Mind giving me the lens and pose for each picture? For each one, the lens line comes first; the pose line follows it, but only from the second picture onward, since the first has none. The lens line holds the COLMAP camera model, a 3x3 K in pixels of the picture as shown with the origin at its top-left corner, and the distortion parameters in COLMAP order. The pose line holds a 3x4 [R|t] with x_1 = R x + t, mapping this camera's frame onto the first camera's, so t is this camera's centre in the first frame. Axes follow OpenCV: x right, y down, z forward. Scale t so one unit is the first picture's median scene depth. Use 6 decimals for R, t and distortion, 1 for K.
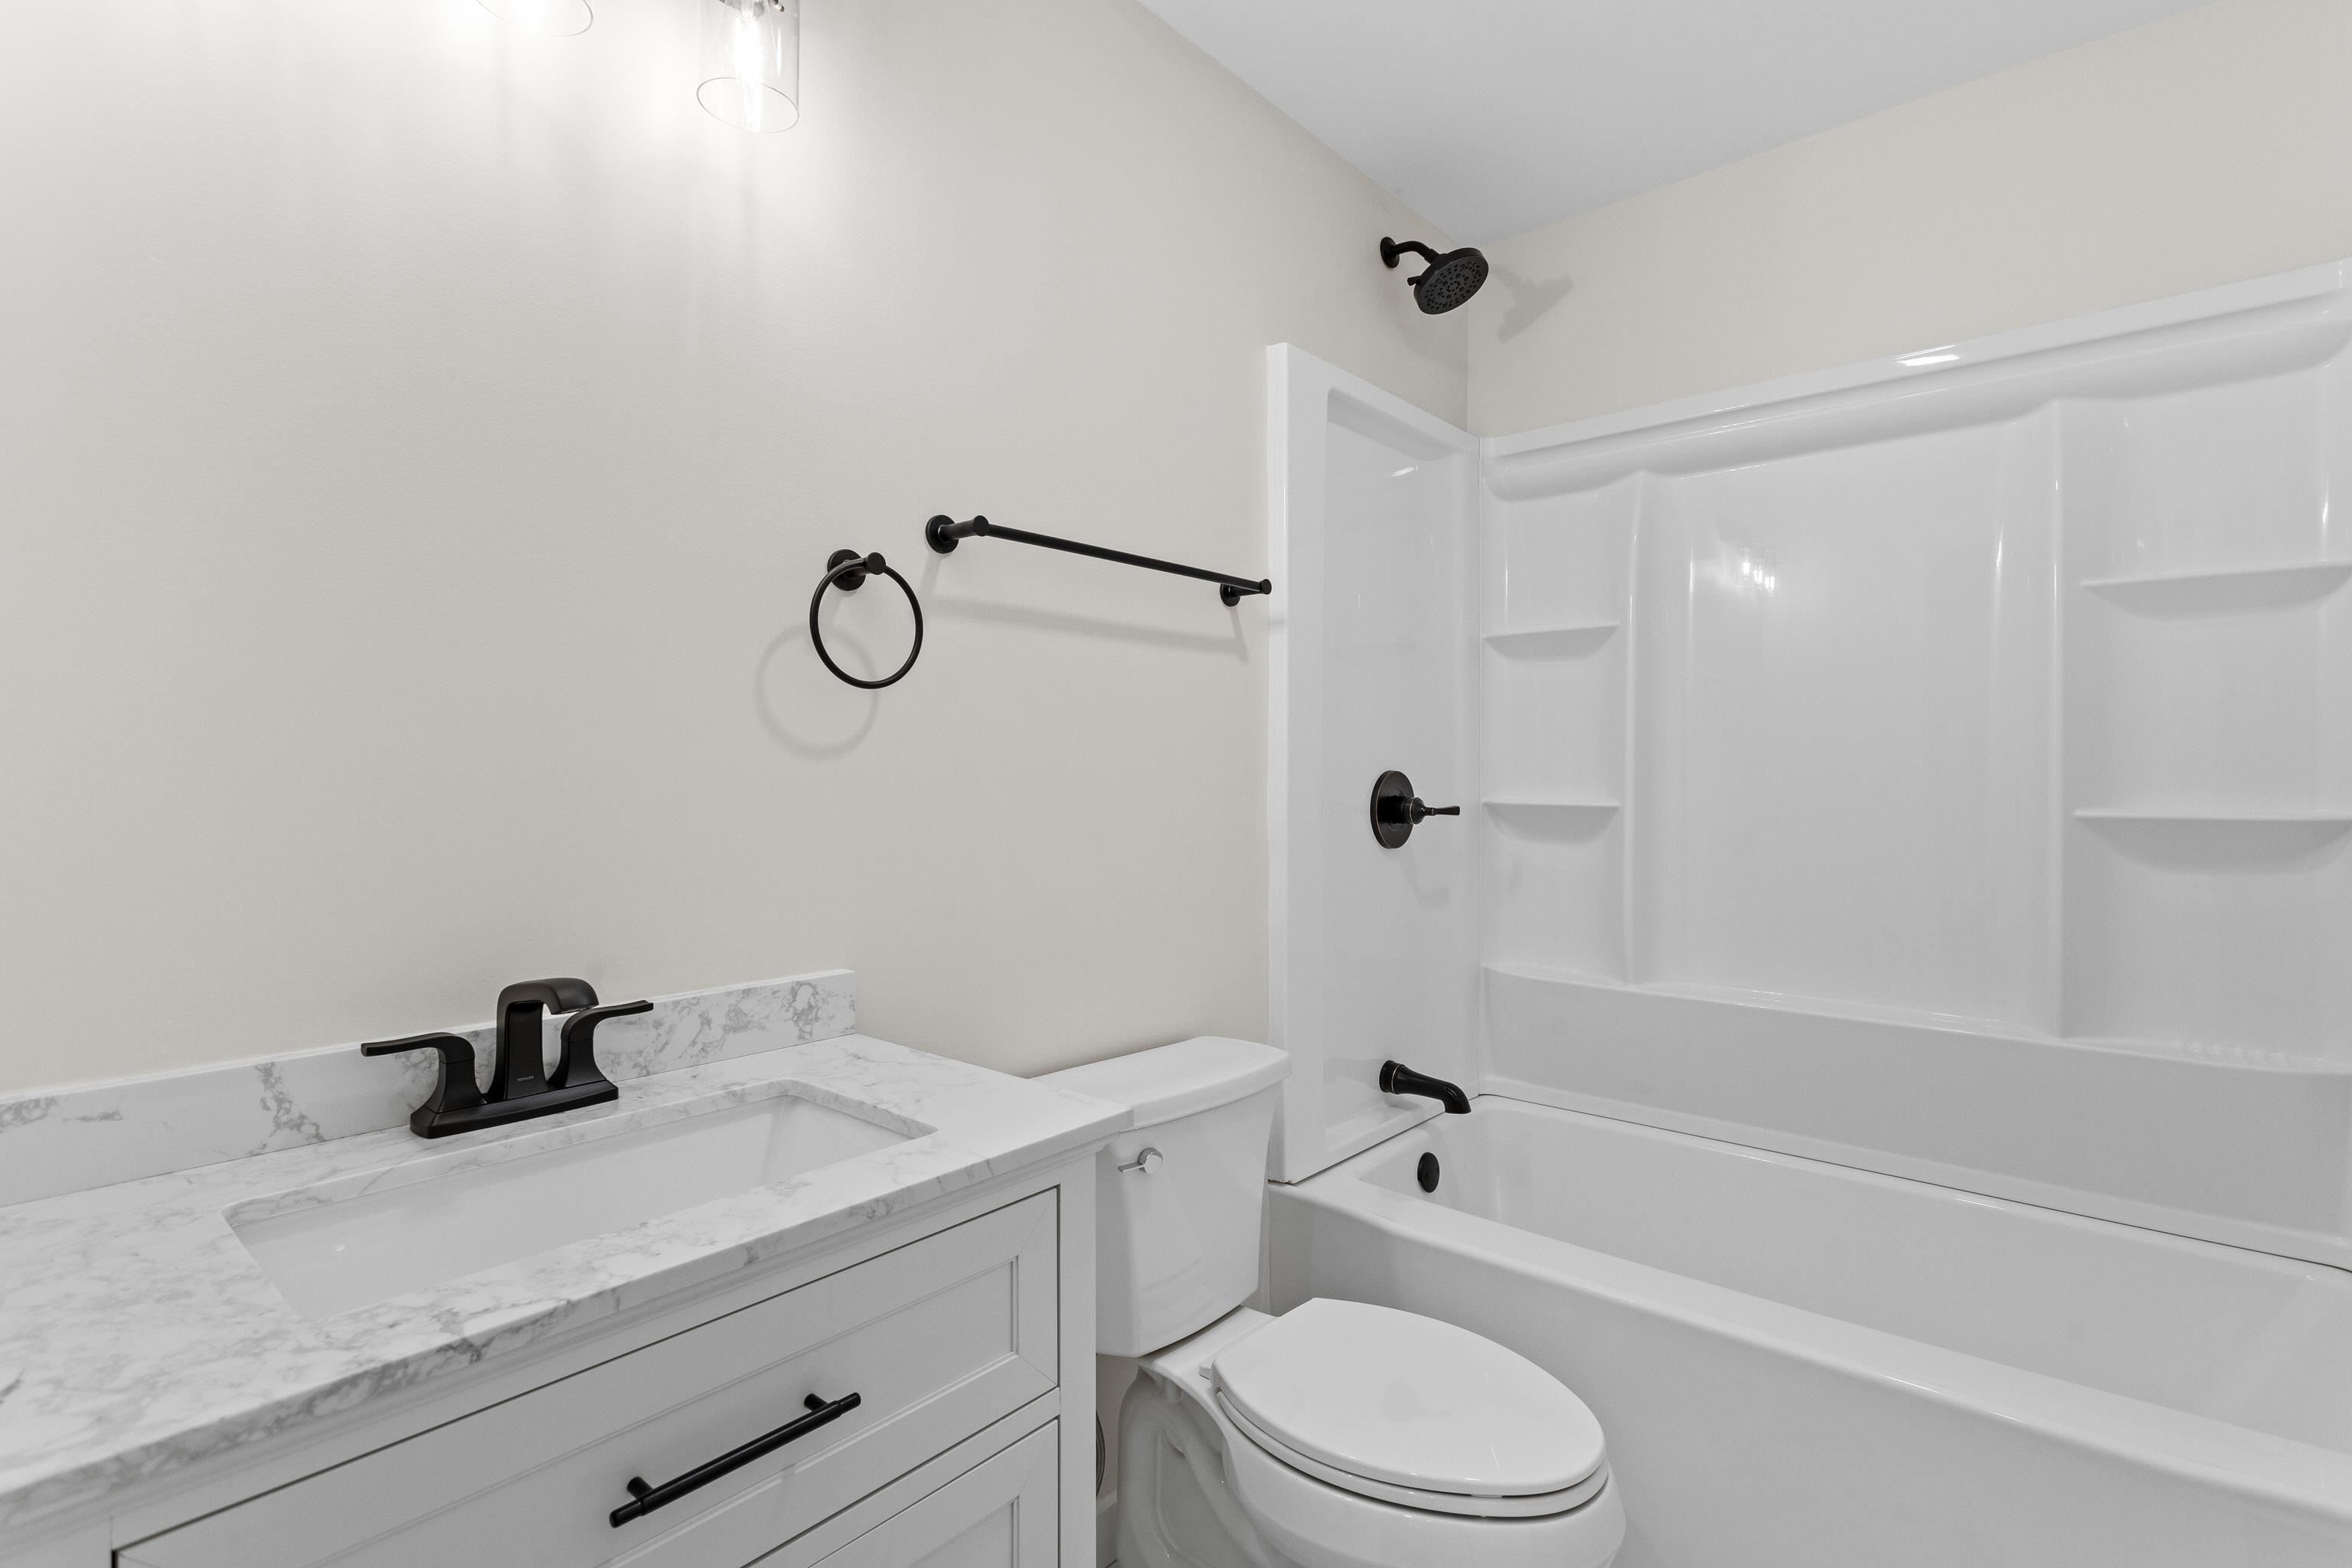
lens RADIAL K [[1109.3, 0, 1182.4], [0, 1109.3, 773.4], [0, 0, 1]] dist [-0.000472, 0.000854]
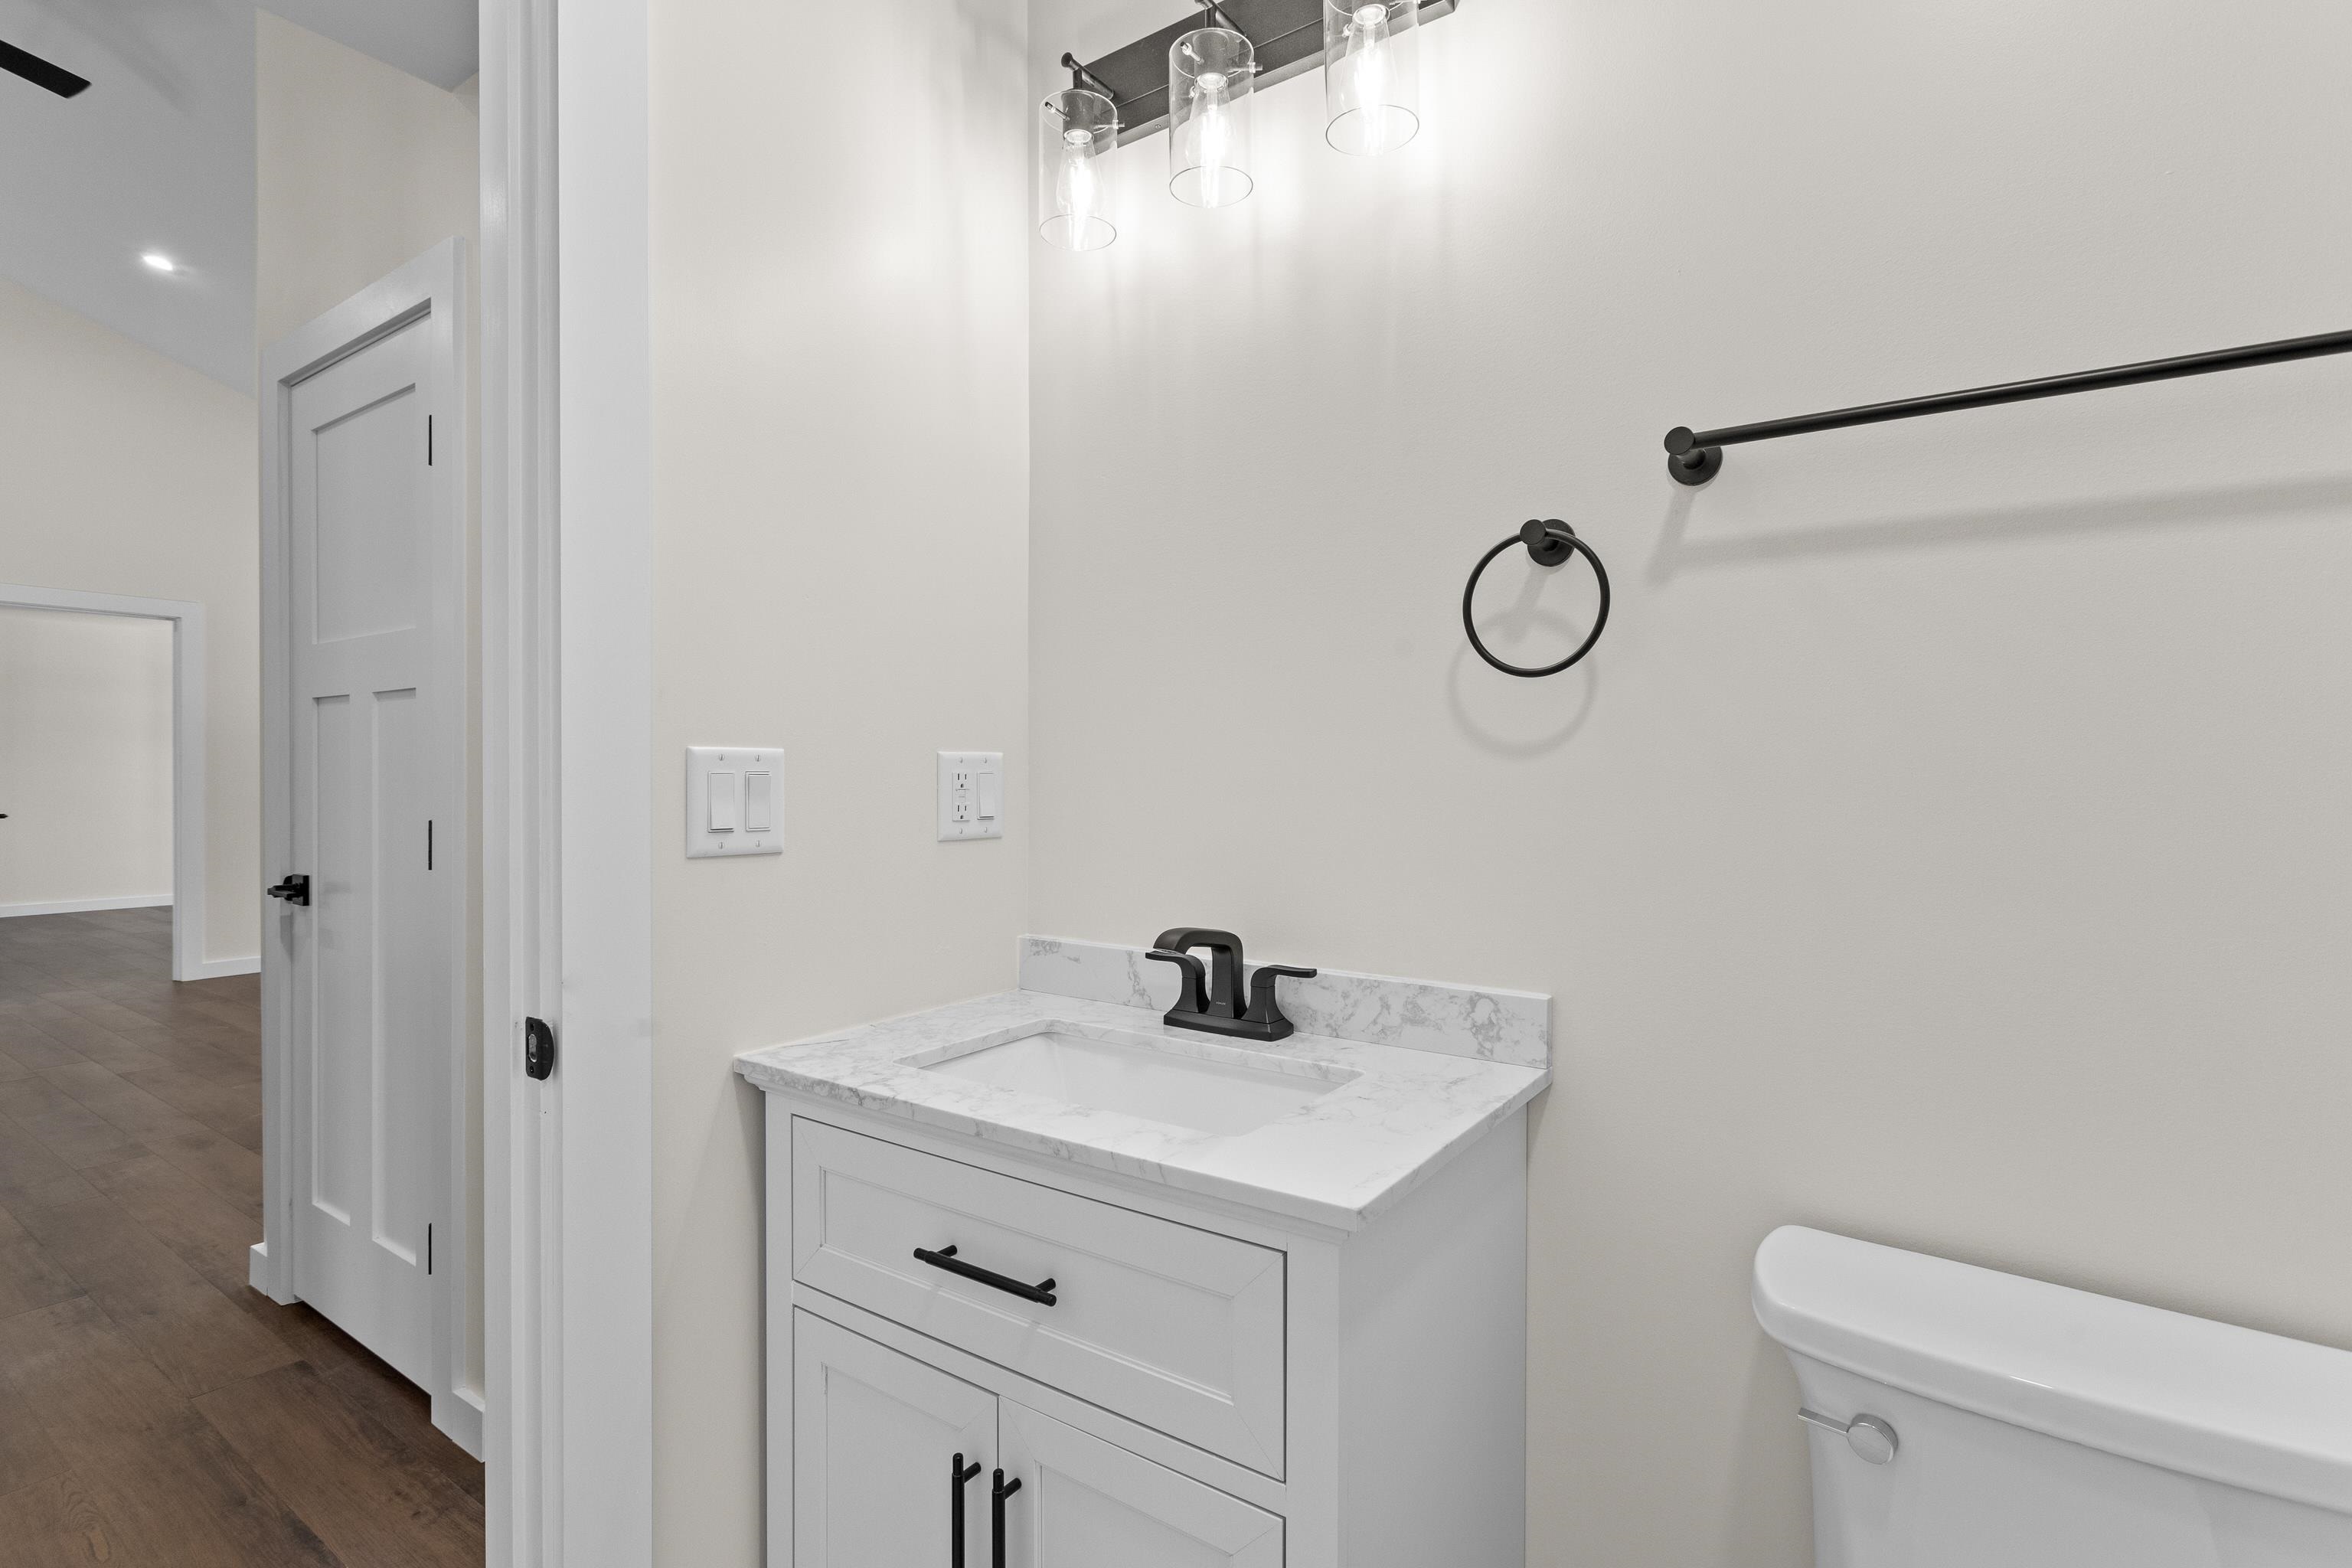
lens RADIAL K [[1109.3, 0, 1182.4], [0, 1109.3, 773.4], [0, 0, 1]] dist [-0.000472, 0.000854]
pose [[0.101142, 0.002085, -0.994870, 0.626573], [-0.001078, 0.999997, 0.001986, -0.002768], [0.994871, 0.000871, 0.101144, 0.707129]]
